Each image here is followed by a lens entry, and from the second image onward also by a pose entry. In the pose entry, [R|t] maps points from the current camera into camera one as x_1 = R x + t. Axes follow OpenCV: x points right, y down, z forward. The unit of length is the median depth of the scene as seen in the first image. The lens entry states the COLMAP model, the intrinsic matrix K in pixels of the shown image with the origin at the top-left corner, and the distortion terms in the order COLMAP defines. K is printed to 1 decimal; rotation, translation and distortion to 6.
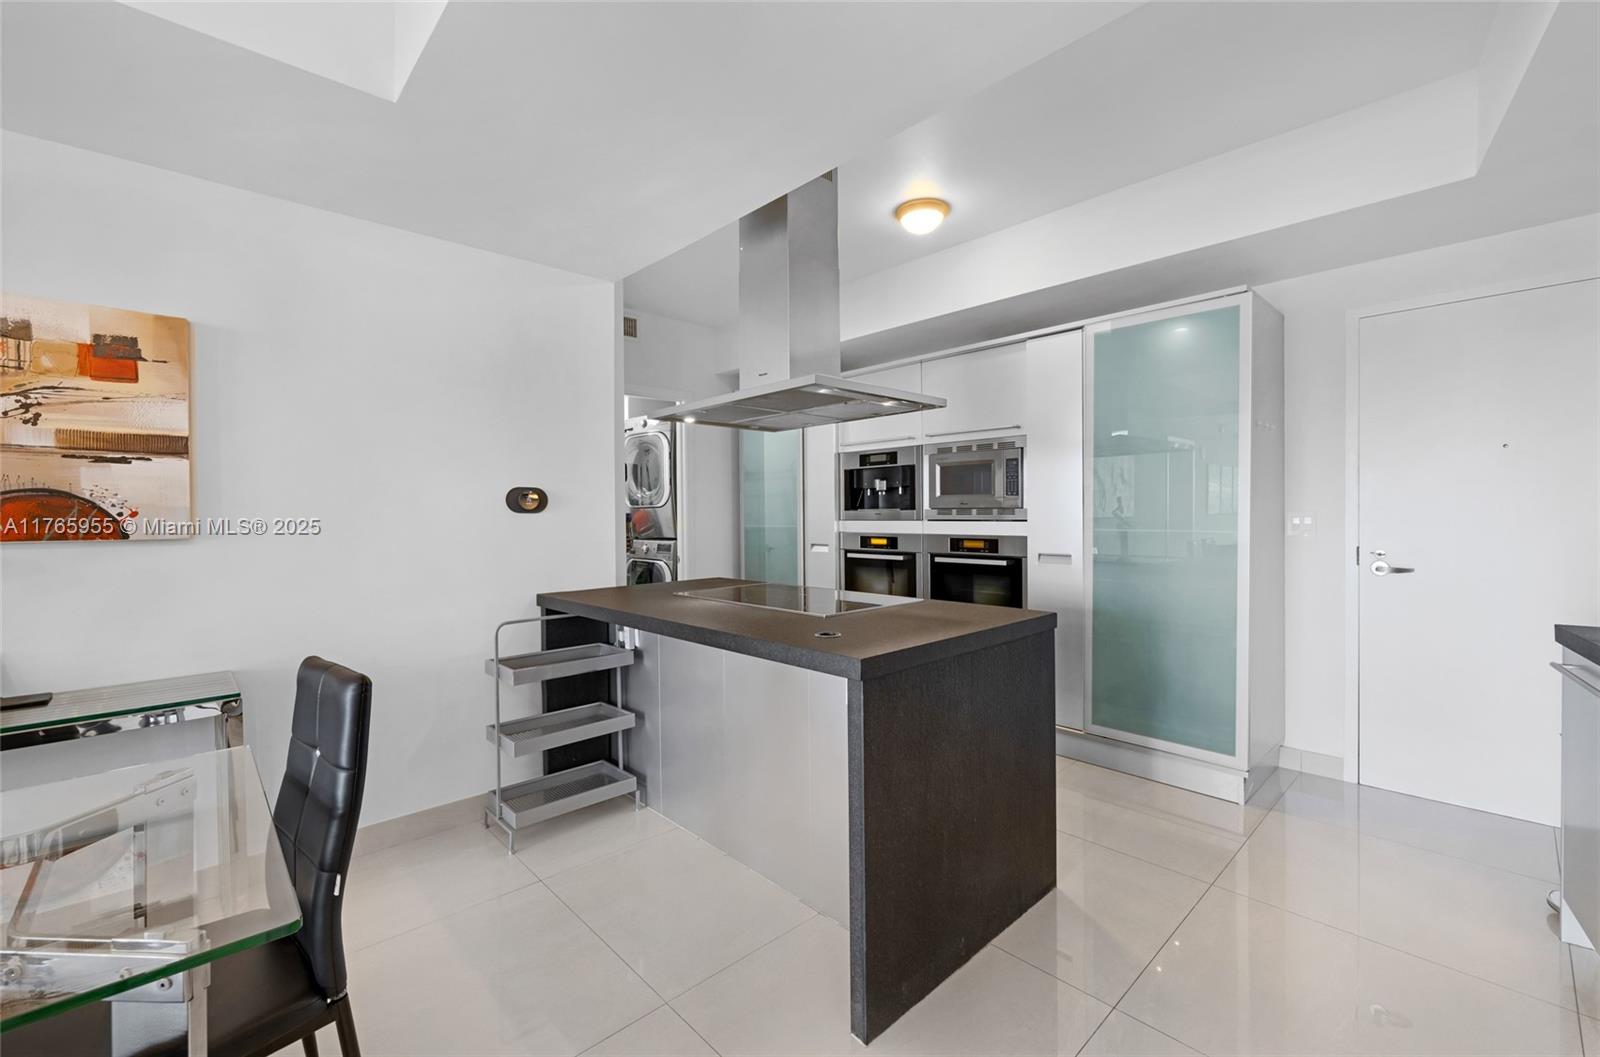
lens RADIAL K [[674.4, 0, 801.7], [0, 674.4, 515.9], [0, 0, 1]] dist [0.000802, 0.000291]
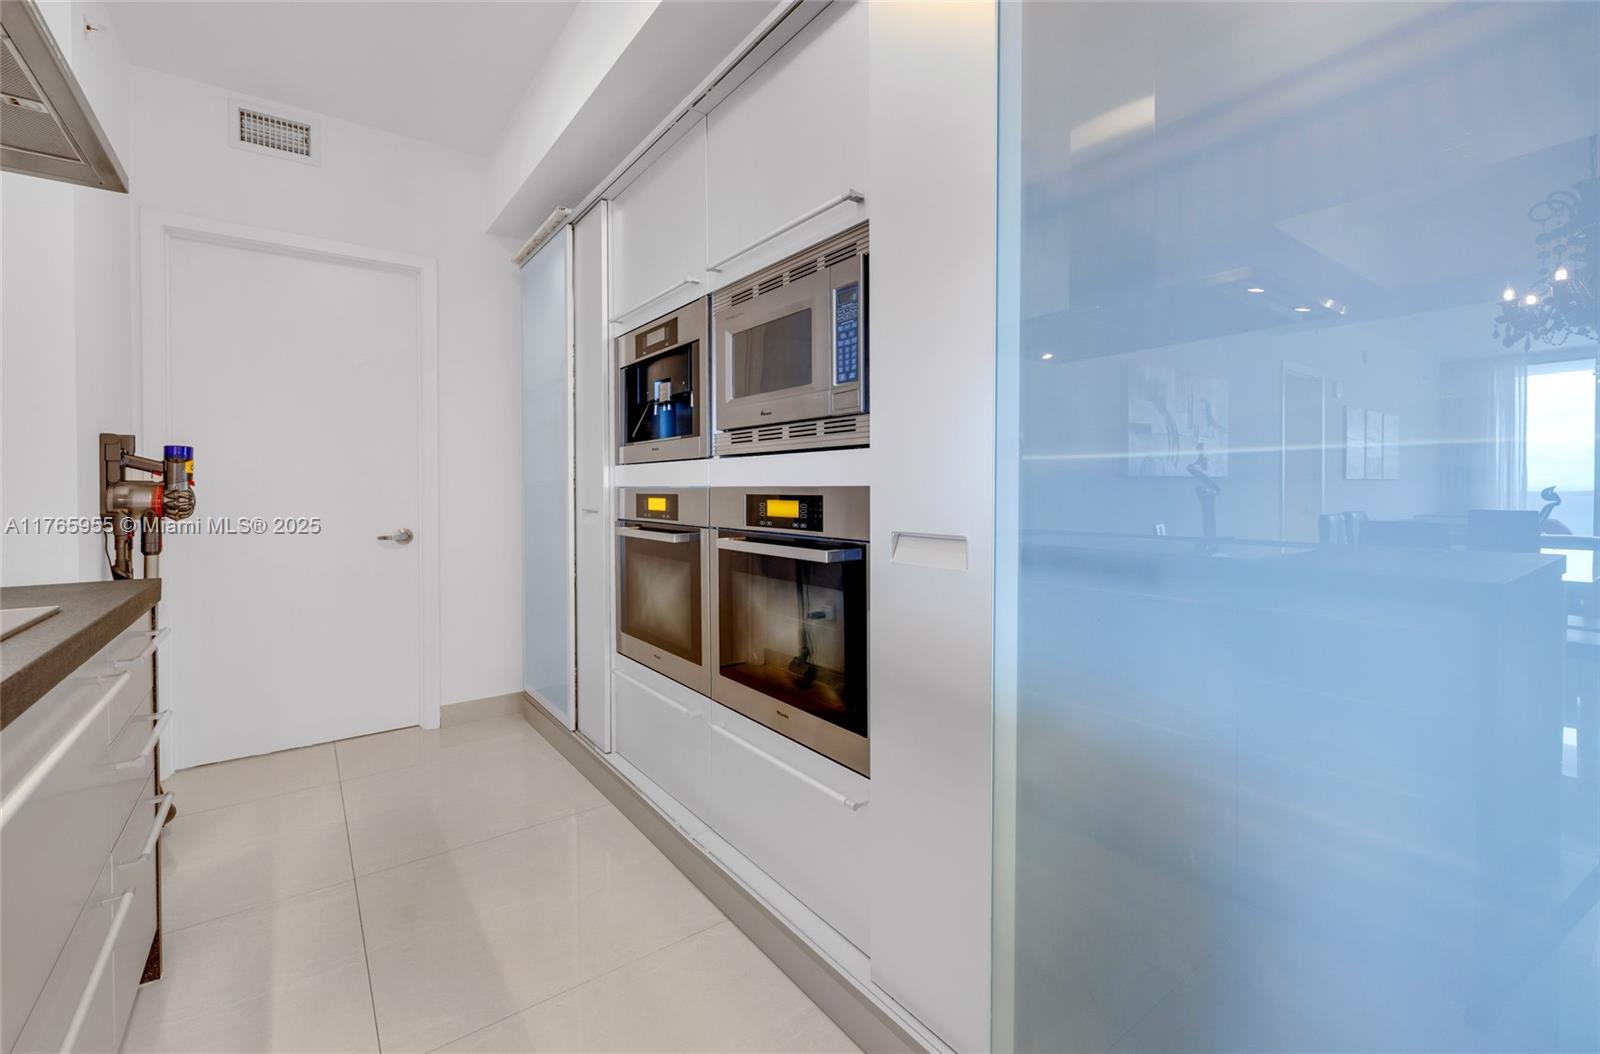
lens RADIAL K [[688.0, 0, 801.4], [0, 688.0, 491.5], [0, 0, 1]] dist [-0.000265, -0.000034]
pose [[0.993306, 0.006561, -0.115327, 0.297309], [-0.006163, 0.999974, 0.003803, 0.027701], [0.115349, -0.003067, 0.993320, 0.542707]]
